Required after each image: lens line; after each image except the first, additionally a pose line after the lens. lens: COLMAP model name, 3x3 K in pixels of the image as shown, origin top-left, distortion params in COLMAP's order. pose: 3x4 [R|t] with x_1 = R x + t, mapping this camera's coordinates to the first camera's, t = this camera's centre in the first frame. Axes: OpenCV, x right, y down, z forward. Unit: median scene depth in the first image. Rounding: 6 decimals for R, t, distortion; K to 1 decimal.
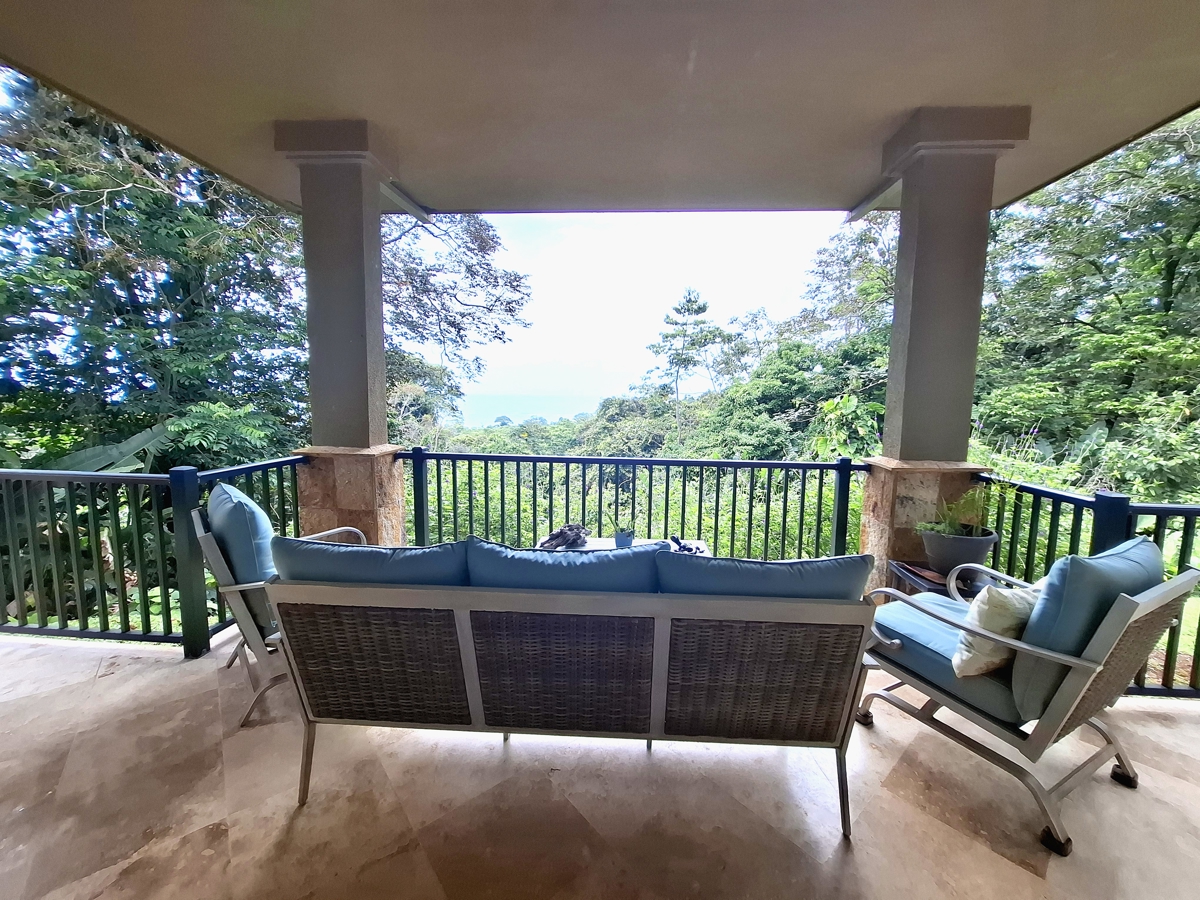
lens RADIAL K [[475.2, 0, 611.2], [0, 475.2, 443.6], [0, 0, 1]] dist [-0.001637, -0.000082]
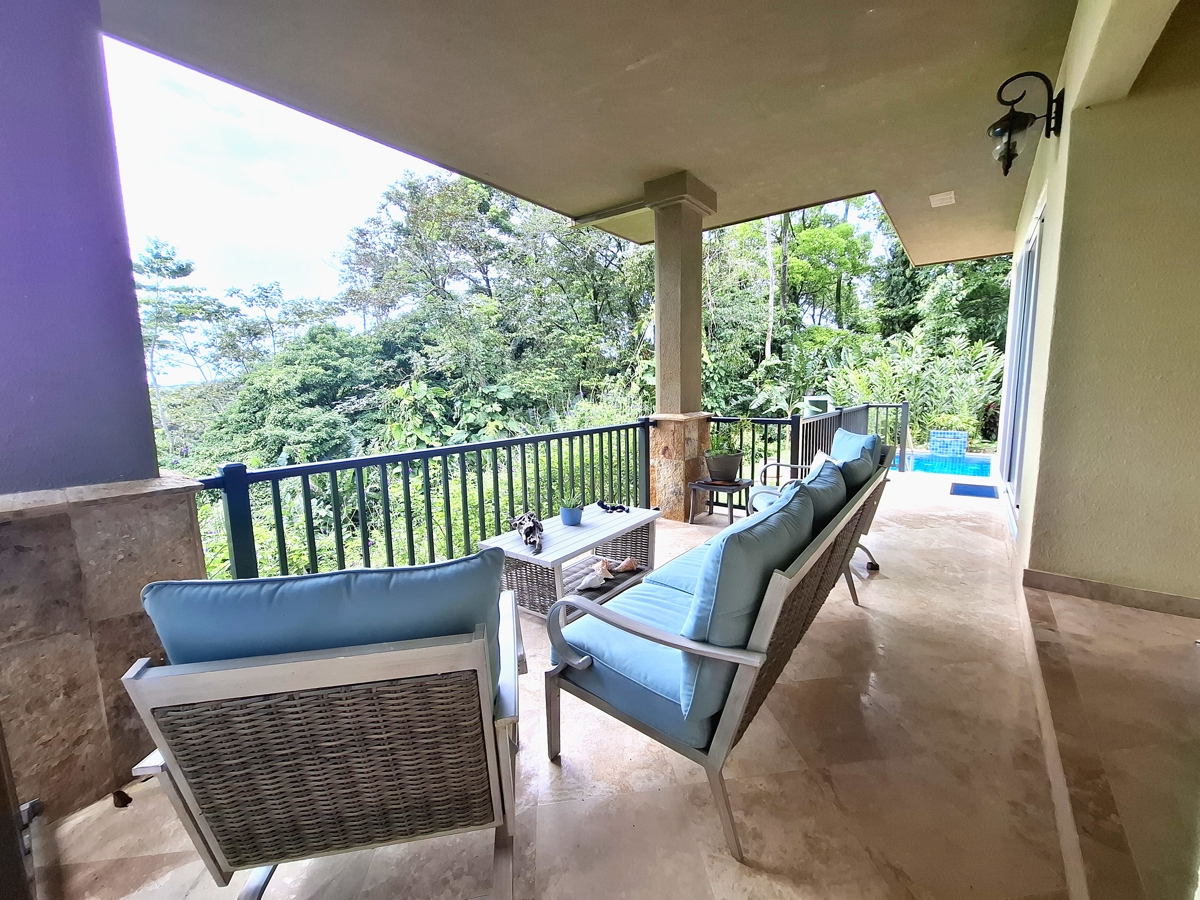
lens RADIAL K [[475.2, 0, 611.2], [0, 475.2, 443.6], [0, 0, 1]] dist [-0.001637, -0.000082]
pose [[0.555709, -0.128056, 0.821456, -0.135152], [0.110070, 0.990701, 0.079978, -0.002913], [-0.824059, 0.045973, 0.564636, 0.069294]]
